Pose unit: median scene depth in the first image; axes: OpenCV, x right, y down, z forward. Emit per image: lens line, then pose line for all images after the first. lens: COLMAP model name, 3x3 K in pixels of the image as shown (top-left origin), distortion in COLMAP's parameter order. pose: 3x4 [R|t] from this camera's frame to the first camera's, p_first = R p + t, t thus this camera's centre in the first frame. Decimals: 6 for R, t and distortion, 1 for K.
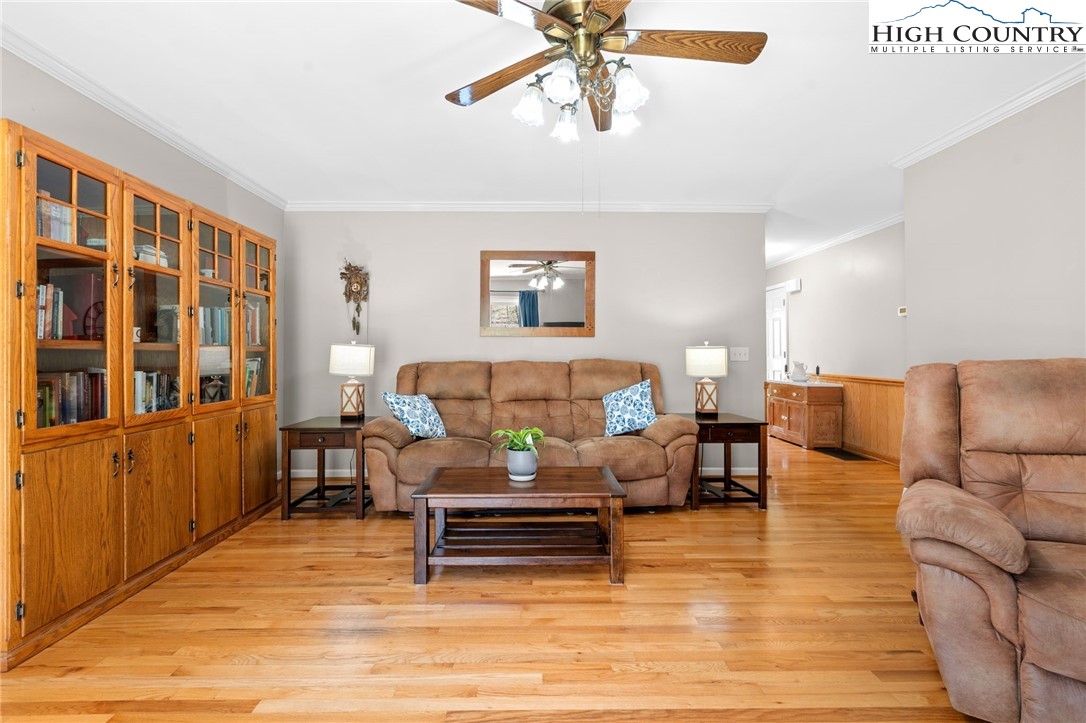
lens RADIAL K [[483.4, 0, 536.6], [0, 483.4, 344.6], [0, 0, 1]] dist [-0.005749, 0.000480]
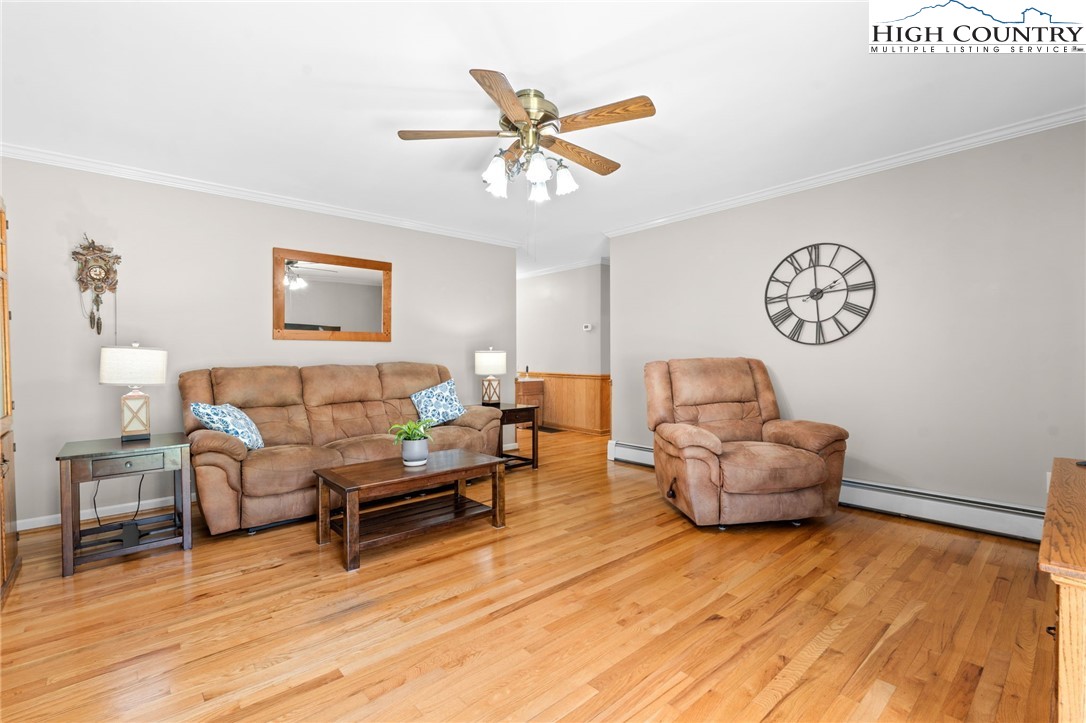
lens RADIAL K [[483.4, 0, 542.1], [0, 483.4, 364.2], [0, 0, 1]] dist [-0.005749, 0.000480]
pose [[0.761059, -0.014624, 0.648517, -0.376316], [-0.006050, 0.999542, 0.029639, 0.000021], [-0.648654, -0.026481, 0.760623, -0.053955]]
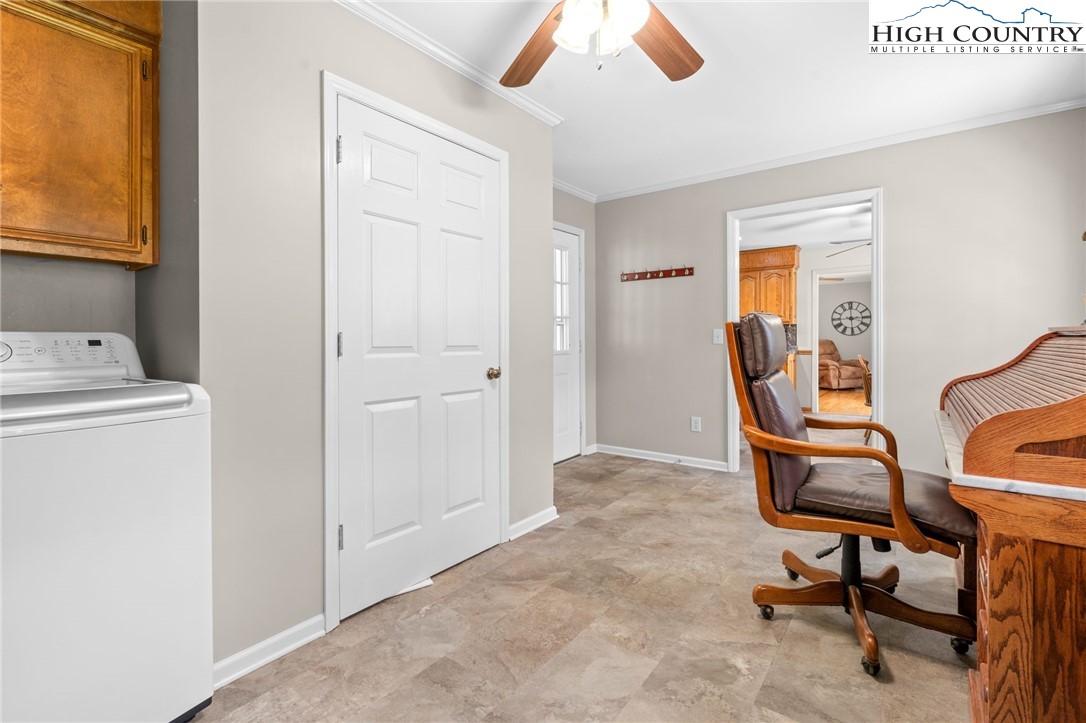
lens RADIAL K [[483.4, 0, 560.6], [0, 483.4, 338.7], [0, 0, 1]] dist [-0.005749, 0.000480]
pose [[0.603351, 0.001726, 0.797474, -2.702704], [-0.012144, 0.999902, 0.007023, 0.006622], [-0.797383, -0.013922, 0.603312, -0.027265]]
